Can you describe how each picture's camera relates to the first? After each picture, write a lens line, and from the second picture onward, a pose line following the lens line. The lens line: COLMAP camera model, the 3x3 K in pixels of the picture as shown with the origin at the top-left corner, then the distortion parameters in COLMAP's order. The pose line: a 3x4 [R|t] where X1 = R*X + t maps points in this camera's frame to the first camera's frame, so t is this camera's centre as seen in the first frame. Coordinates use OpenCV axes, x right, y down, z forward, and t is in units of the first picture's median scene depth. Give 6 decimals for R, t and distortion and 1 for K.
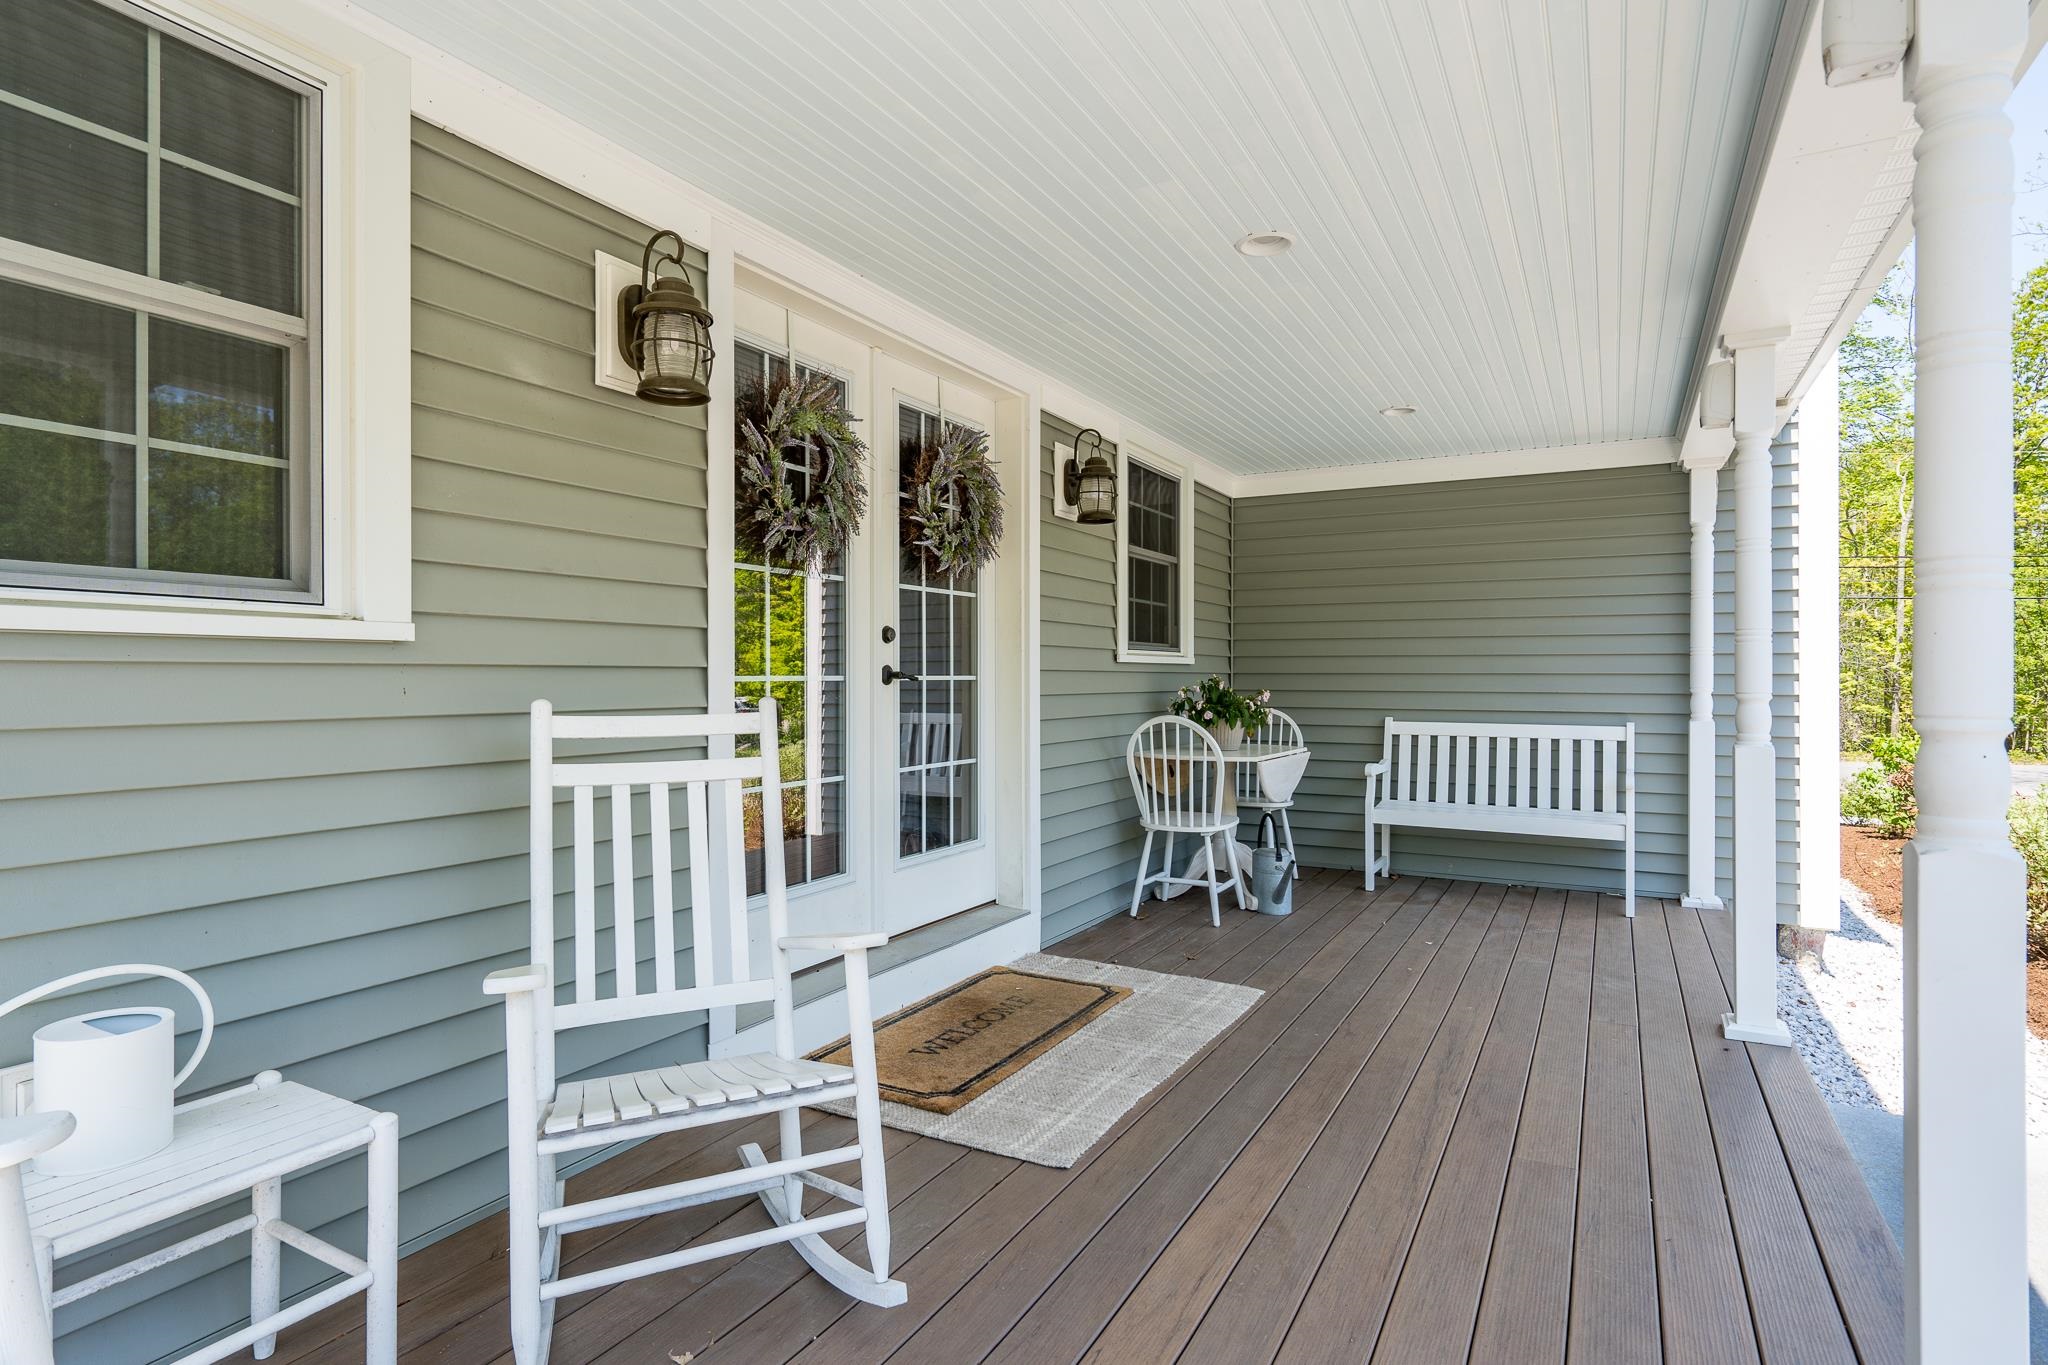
lens RADIAL K [[1061.7, 0, 1026.1], [0, 1061.7, 672.7], [0, 0, 1]] dist [0.106547, -0.000088]
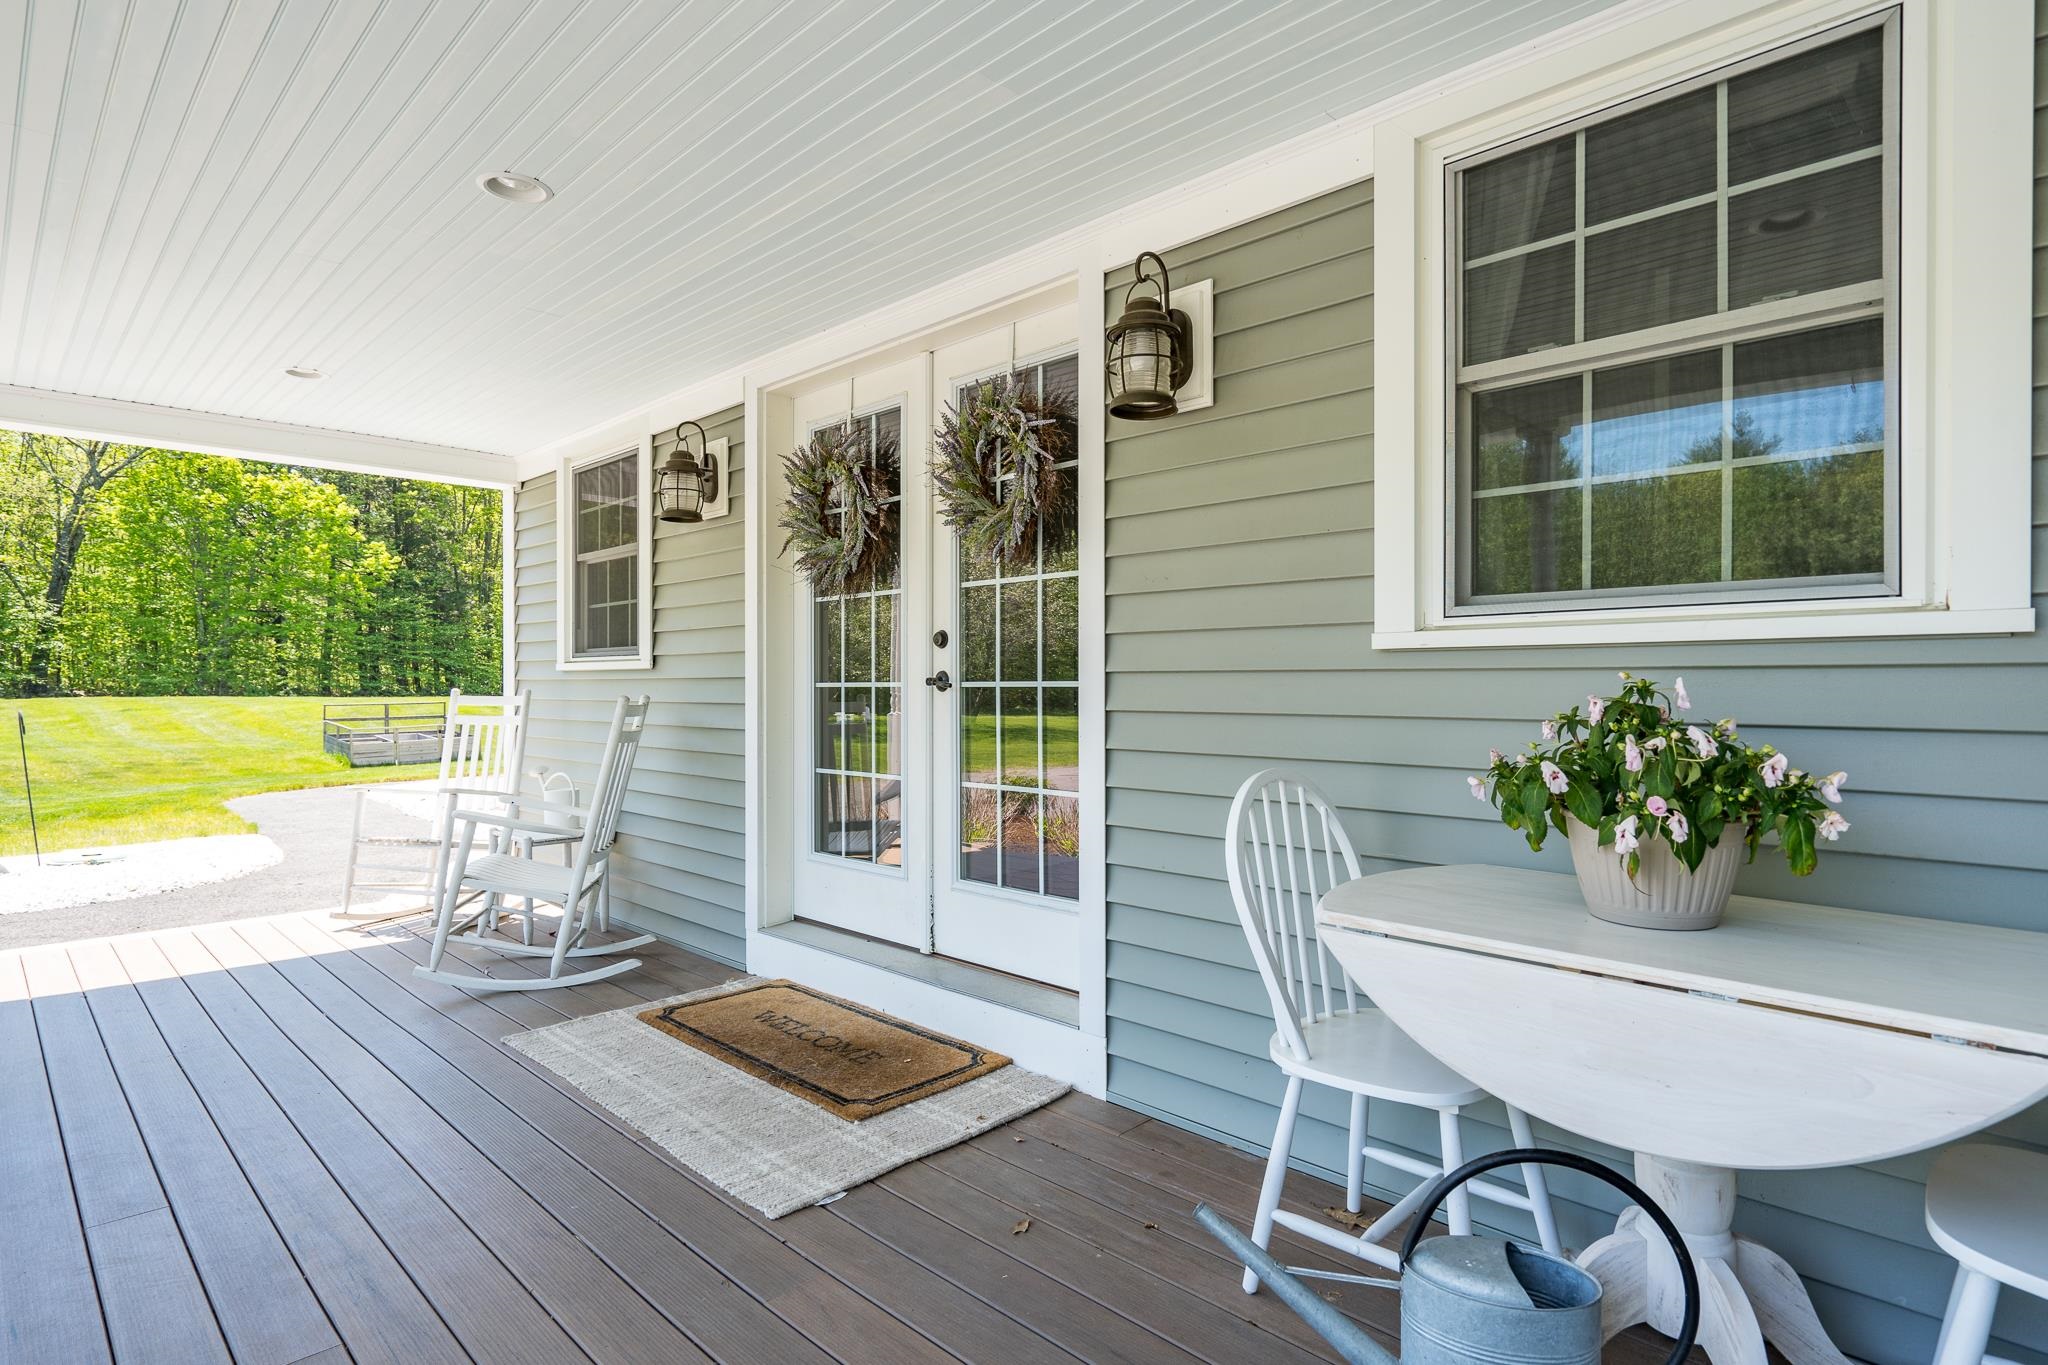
lens RADIAL K [[1037.7, 0, 1024.0], [0, 1037.7, 682.5], [0, 0, 1]] dist [-0.018904, 0.000146]
pose [[-0.259360, 0.001124, -0.965780, 0.747950], [0.006316, 0.999980, -0.000532, 0.004144], [0.965760, -0.006238, -0.259362, 1.309313]]
